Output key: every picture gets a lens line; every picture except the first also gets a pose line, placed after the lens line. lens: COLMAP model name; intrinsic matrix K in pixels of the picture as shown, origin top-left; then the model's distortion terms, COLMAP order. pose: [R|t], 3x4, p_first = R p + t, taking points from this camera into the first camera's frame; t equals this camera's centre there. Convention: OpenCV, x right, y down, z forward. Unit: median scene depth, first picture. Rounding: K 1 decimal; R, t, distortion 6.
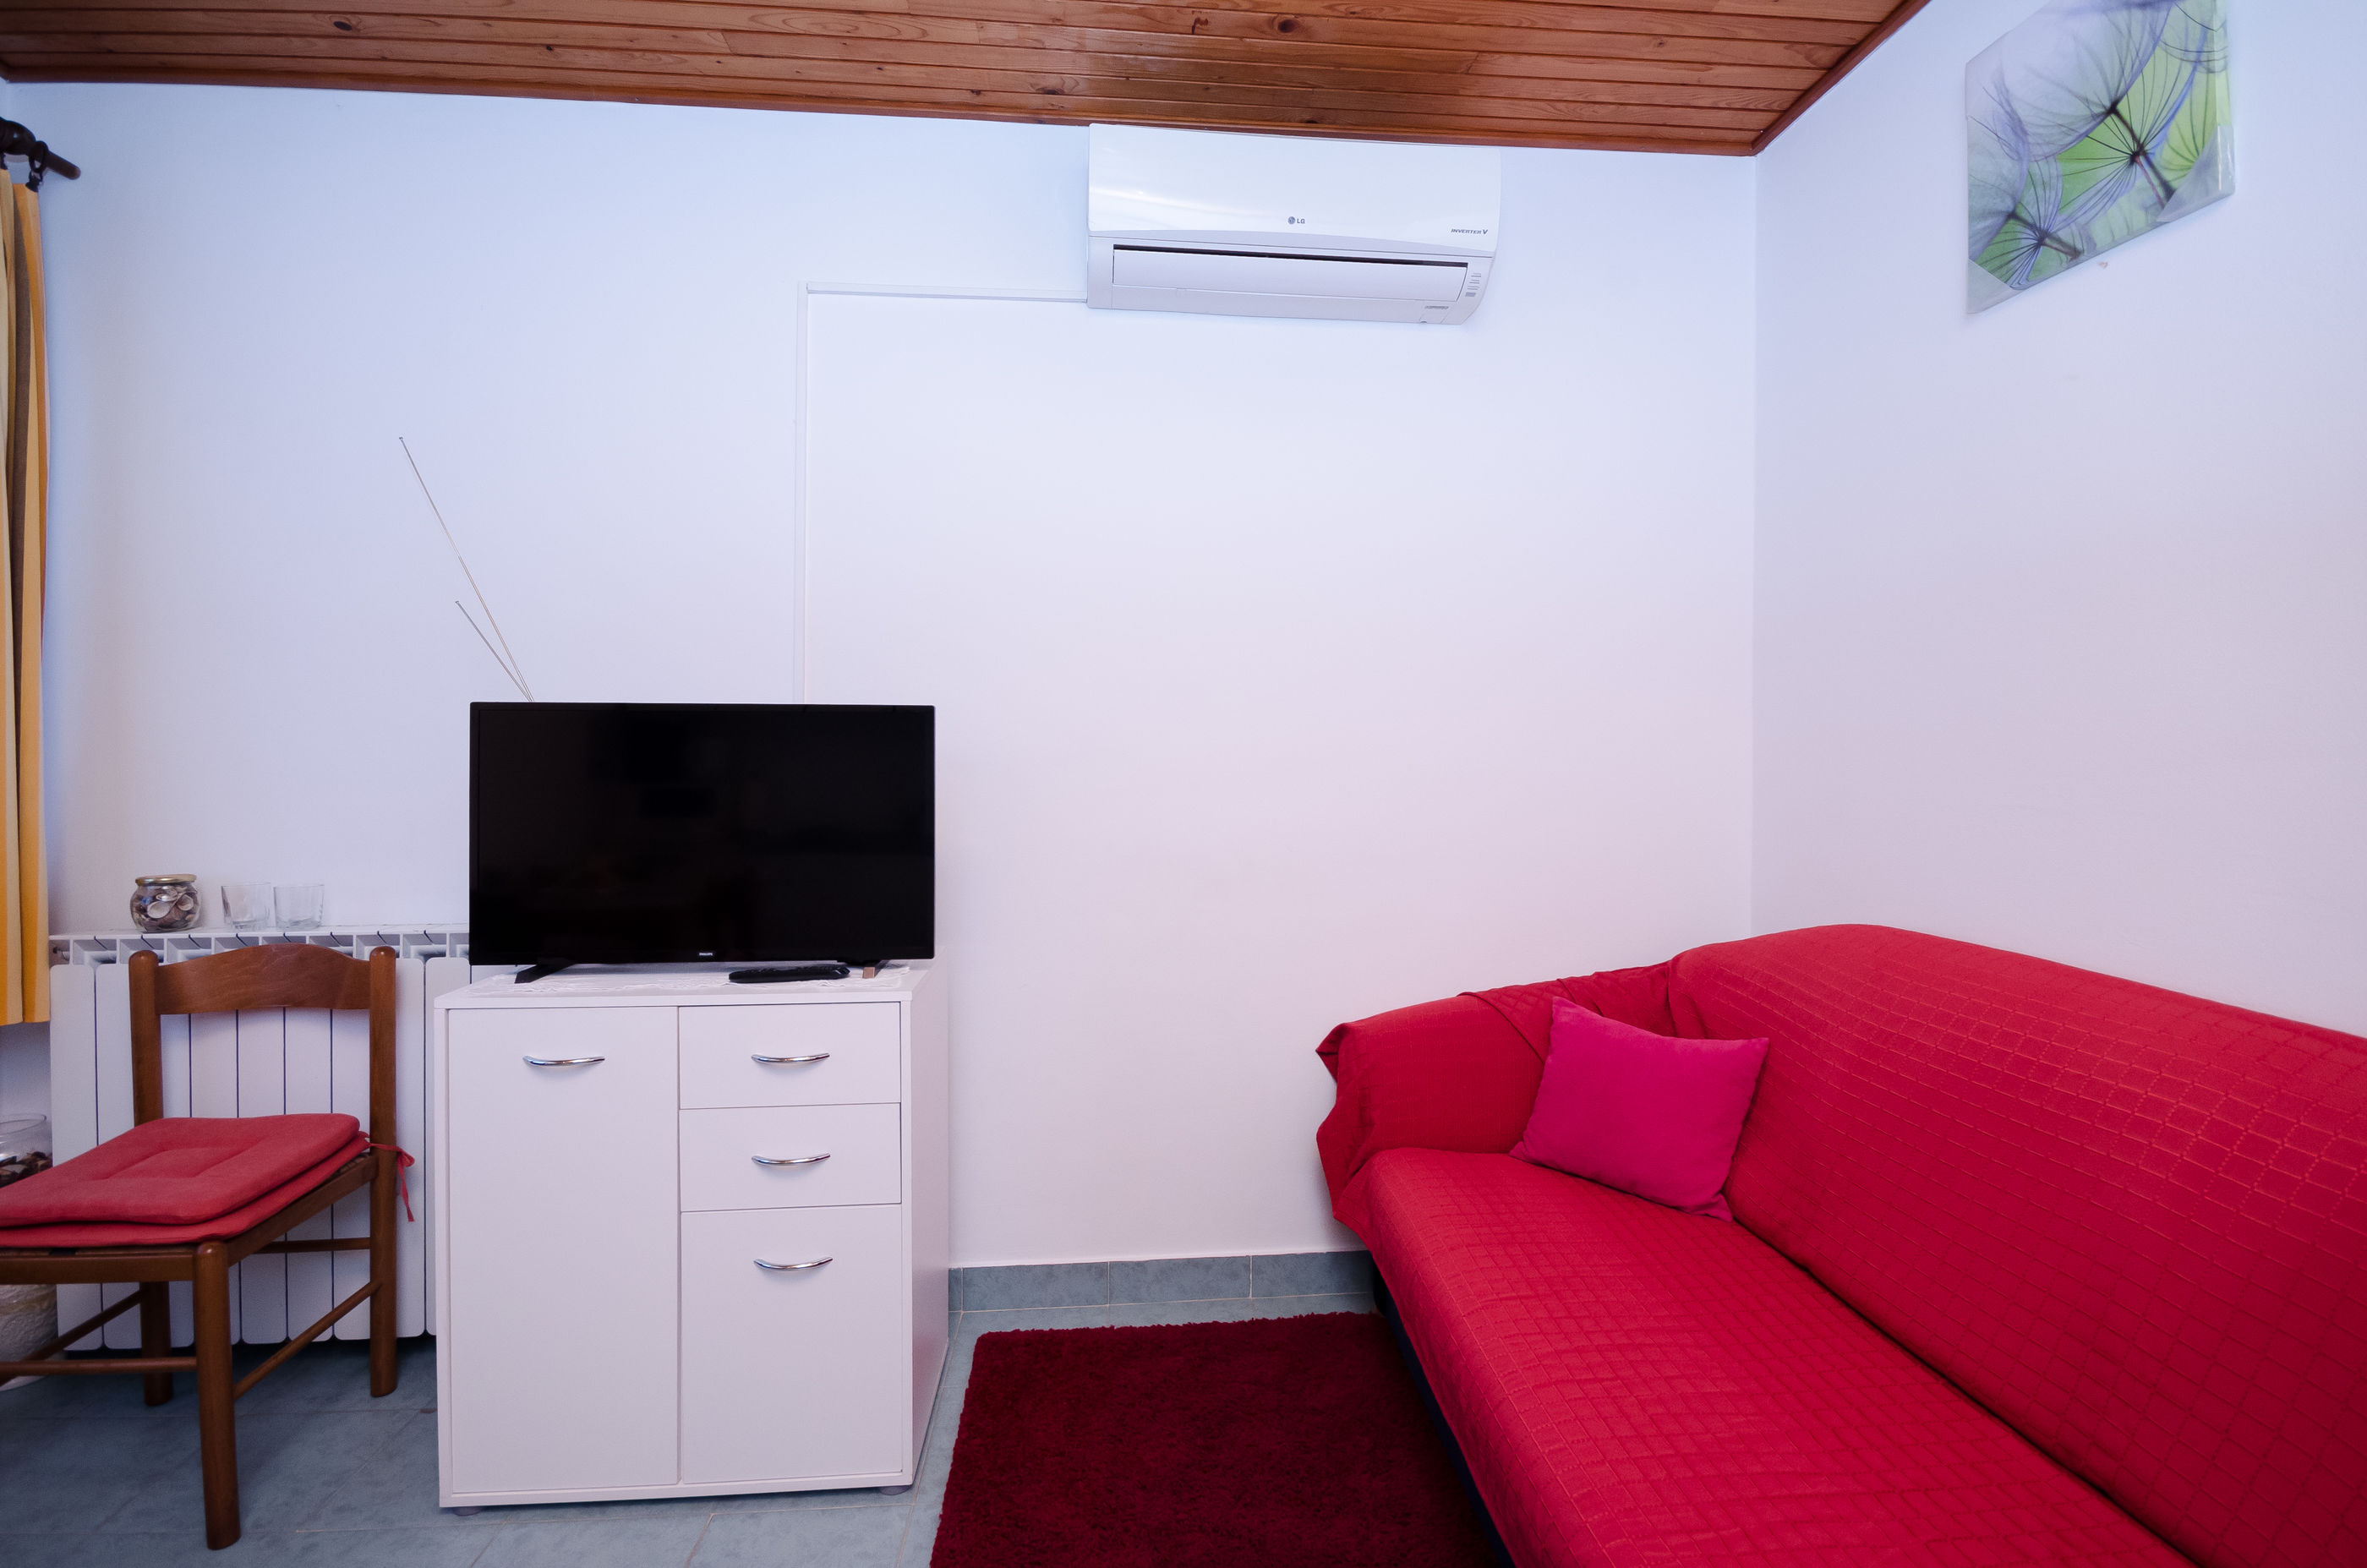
lens RADIAL K [[1096.9, 0, 1183.5], [0, 1096.9, 784.0], [0, 0, 1]] dist [0.018739, -0.016253]
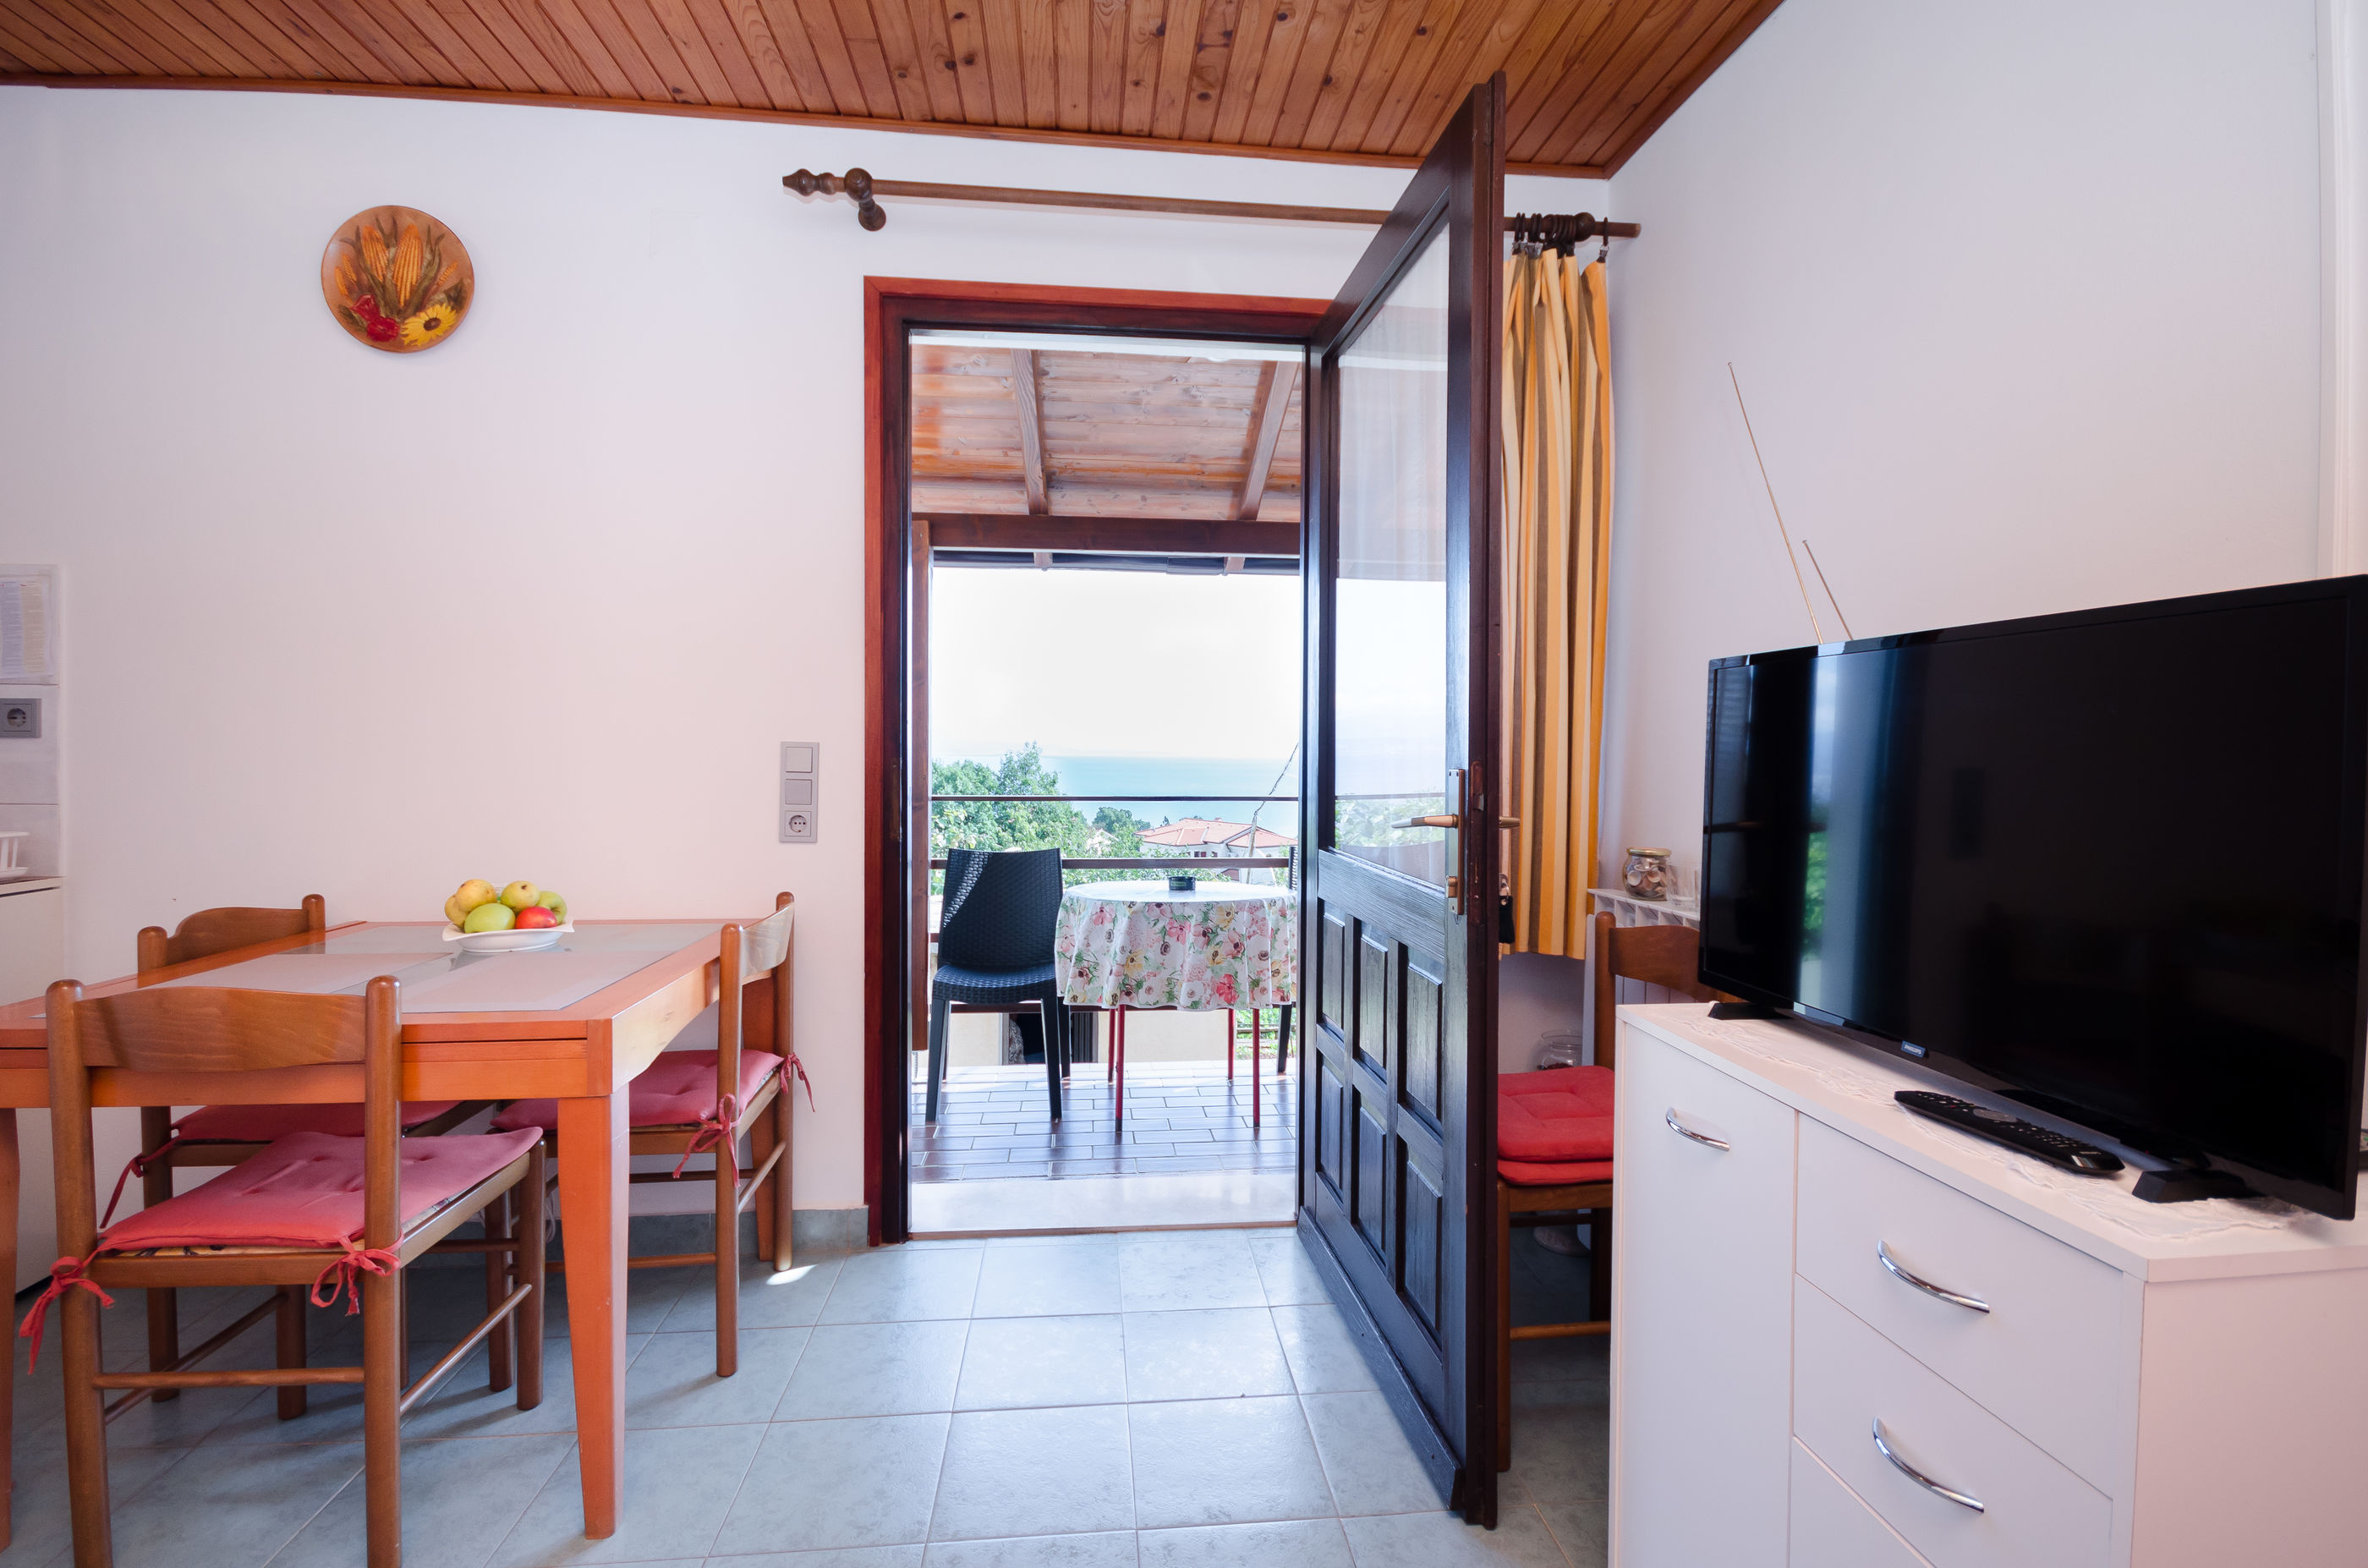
lens RADIAL K [[1067.4, 0, 1158.4], [0, 1067.4, 780.8], [0, 0, 1]] dist [-0.000165, -0.017154]
pose [[-0.010822, 0.028859, -0.999525, 0.125165], [-0.030824, 0.999099, 0.029180, 0.002485], [0.999466, 0.031125, -0.009923, 0.543551]]
